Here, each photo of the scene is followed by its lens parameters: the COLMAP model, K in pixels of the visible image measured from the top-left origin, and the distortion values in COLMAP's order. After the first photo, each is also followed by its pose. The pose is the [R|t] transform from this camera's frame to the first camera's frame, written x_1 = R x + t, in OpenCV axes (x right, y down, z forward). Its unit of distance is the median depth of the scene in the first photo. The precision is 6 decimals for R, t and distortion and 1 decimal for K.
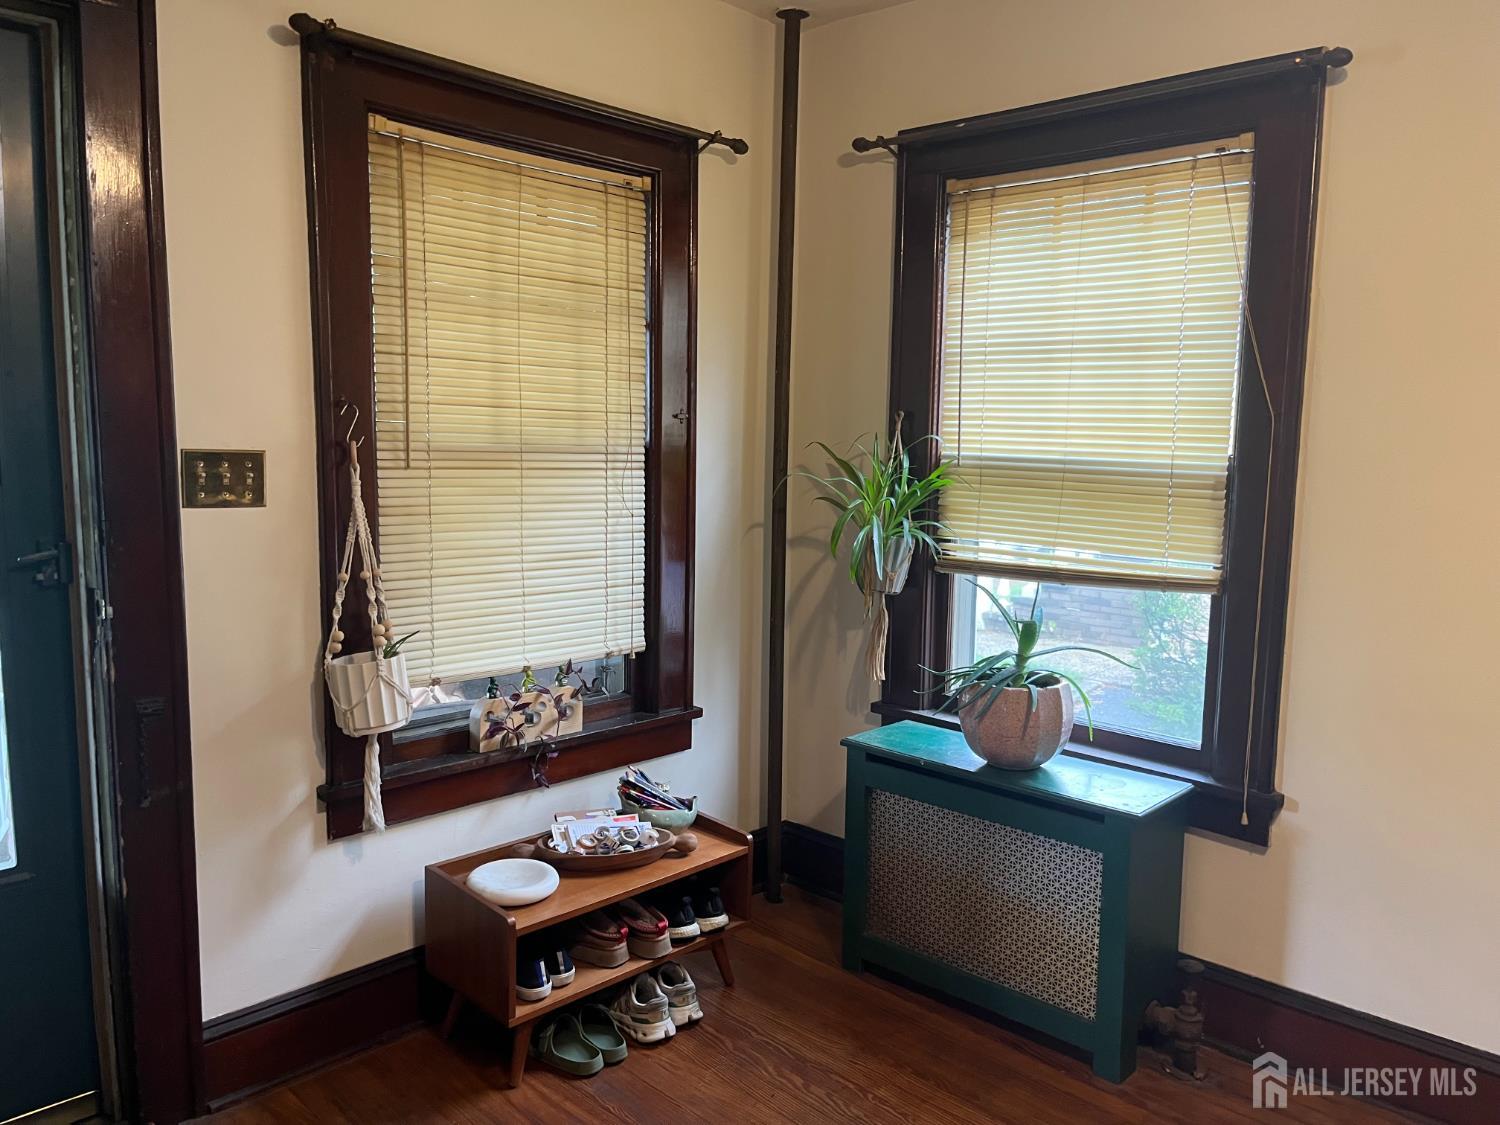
lens RADIAL K [[1153.6, 0, 748.6], [0, 1153.6, 572.9], [0, 0, 1]] dist [0.084393, -0.118779]
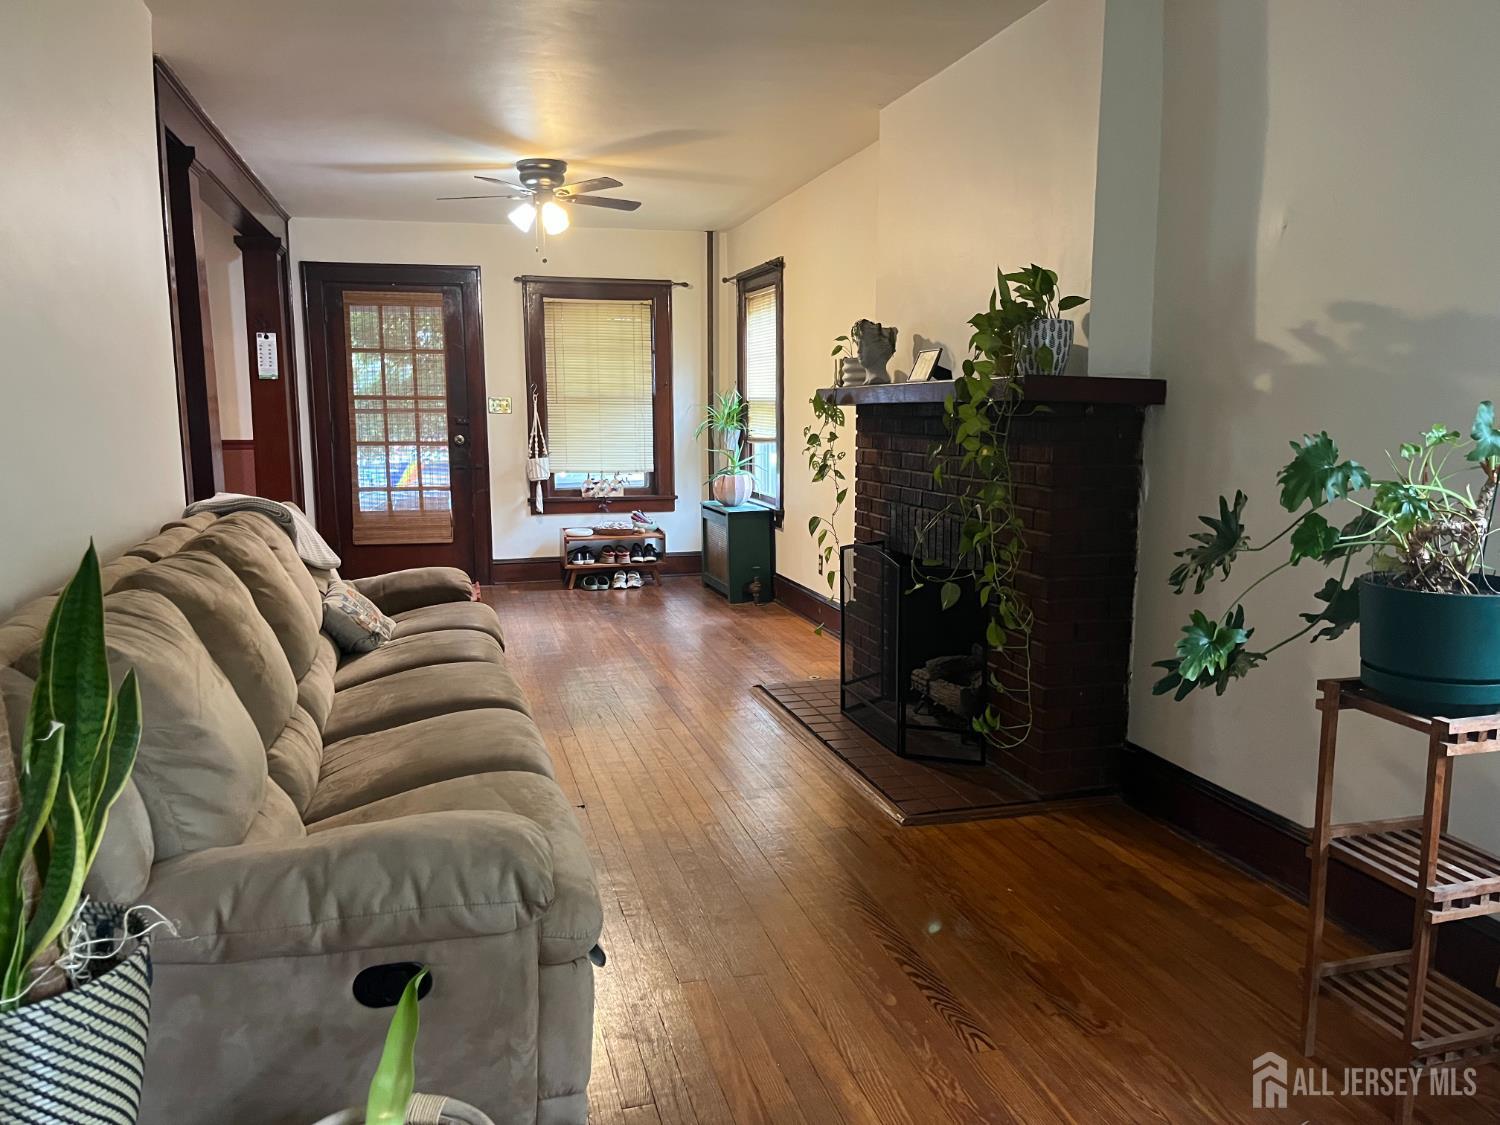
lens RADIAL K [[1153.6, 0, 748.6], [0, 1153.6, 572.9], [0, 0, 1]] dist [0.084393, -0.118779]
pose [[0.865050, 0.048274, -0.499357, 1.638066], [-0.040372, 0.998830, 0.026623, 0.249114], [0.500058, -0.002870, 0.865987, -1.387049]]
